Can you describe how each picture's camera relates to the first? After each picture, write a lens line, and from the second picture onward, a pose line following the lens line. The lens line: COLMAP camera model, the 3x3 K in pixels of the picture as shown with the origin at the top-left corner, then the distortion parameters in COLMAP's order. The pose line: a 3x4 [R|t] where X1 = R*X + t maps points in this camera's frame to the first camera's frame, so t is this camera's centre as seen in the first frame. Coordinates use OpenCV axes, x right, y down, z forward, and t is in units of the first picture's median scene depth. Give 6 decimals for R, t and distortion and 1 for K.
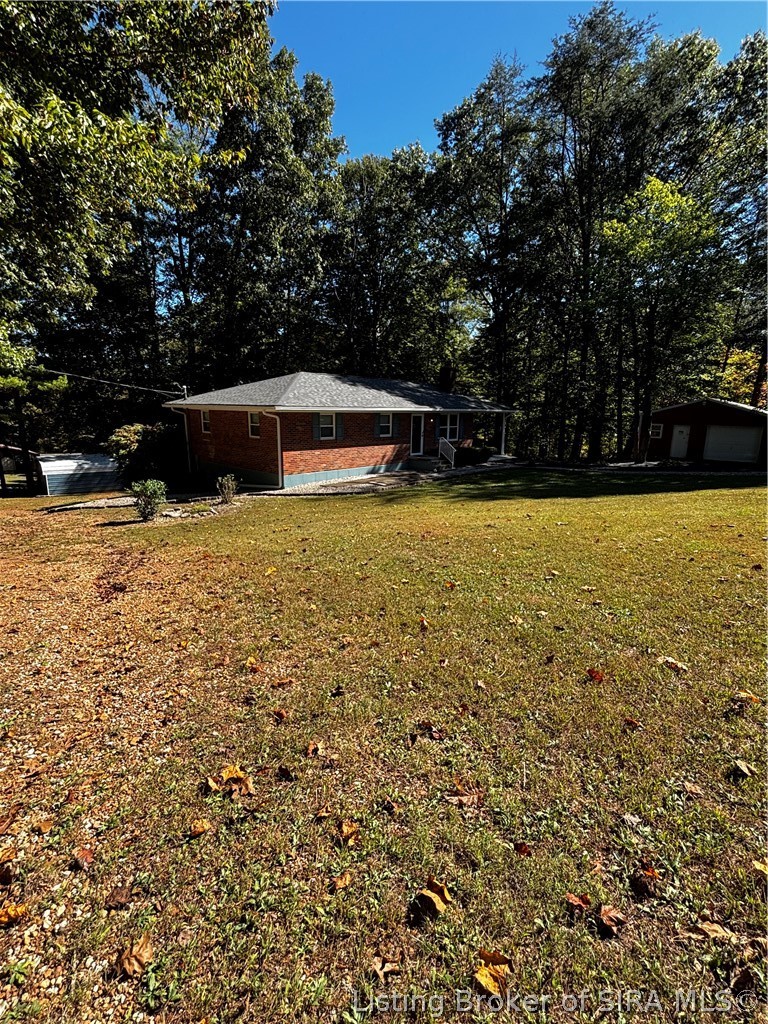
lens RADIAL K [[483.0, 0, 388.1], [0, 483.0, 508.0], [0, 0, 1]] dist [0.001301, 0.000493]
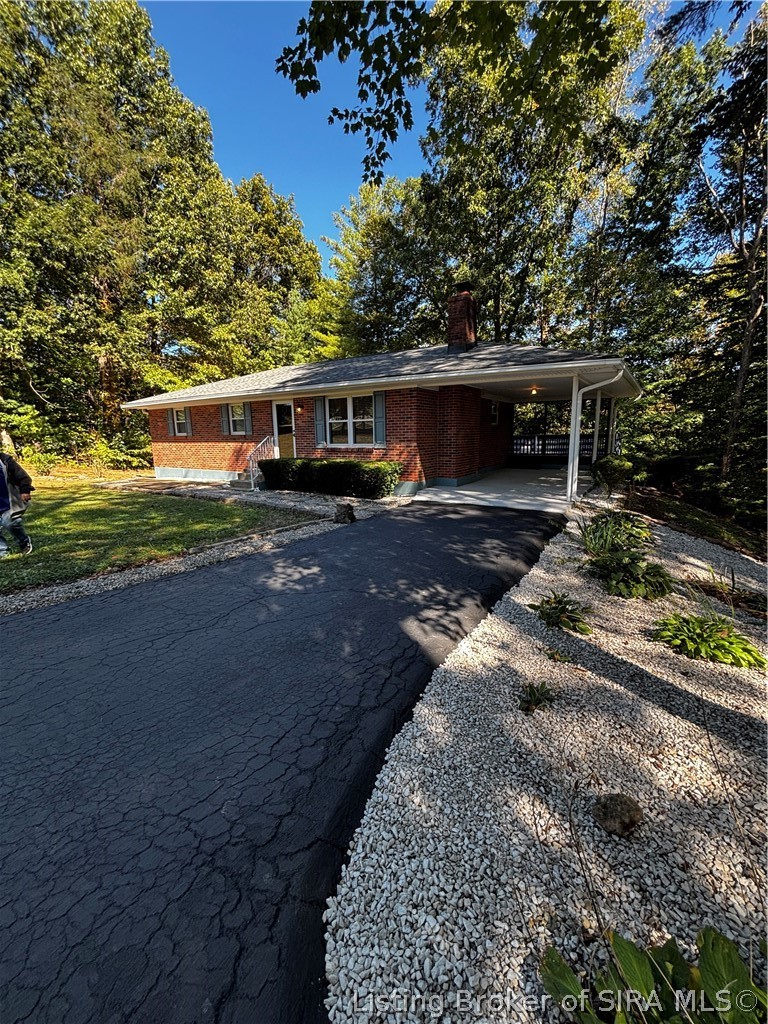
lens RADIAL K [[410.5, 0, 387.8], [0, 410.5, 515.6], [0, 0, 1]] dist [-0.006867, 0.001890]
pose [[0.165299, 0.176012, -0.970410, 0.597420], [-0.180379, 0.972745, 0.145710, -0.138866], [0.969608, 0.150956, 0.192543, 0.970274]]
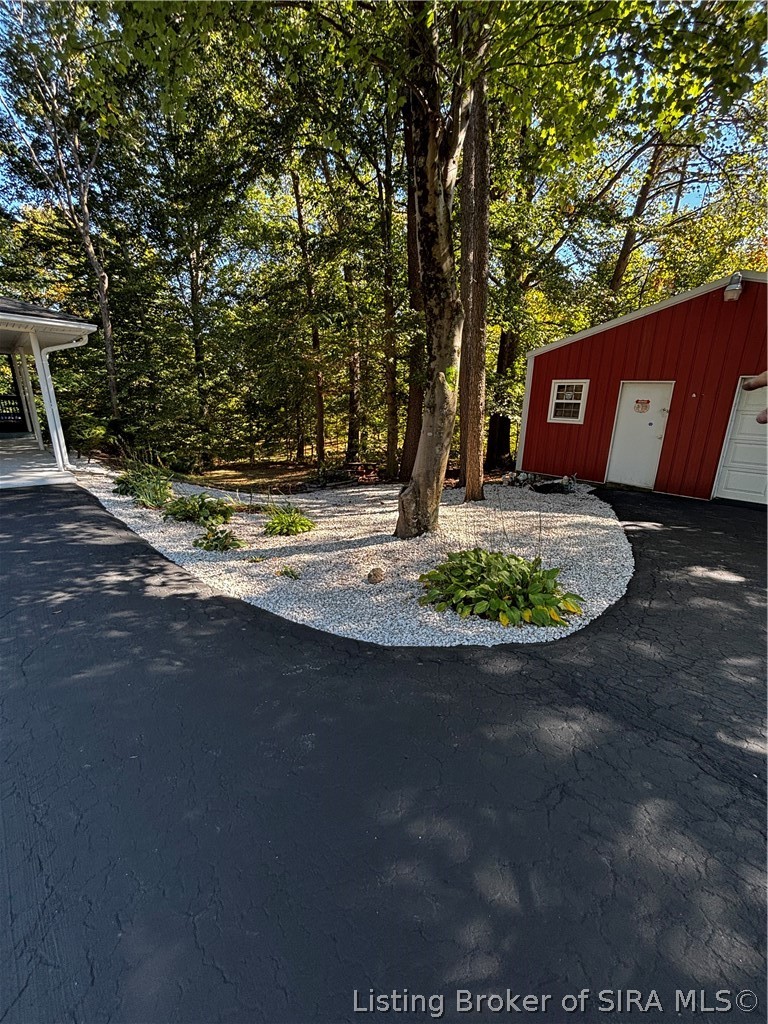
lens RADIAL K [[410.5, 0, 389.8], [0, 410.5, 511.4], [0, 0, 1]] dist [-0.006867, 0.001890]
pose [[0.997504, 0.025875, -0.065703, 0.562415], [-0.021274, 0.997335, 0.069786, -0.124646], [0.067333, -0.068214, 0.995396, 0.877043]]
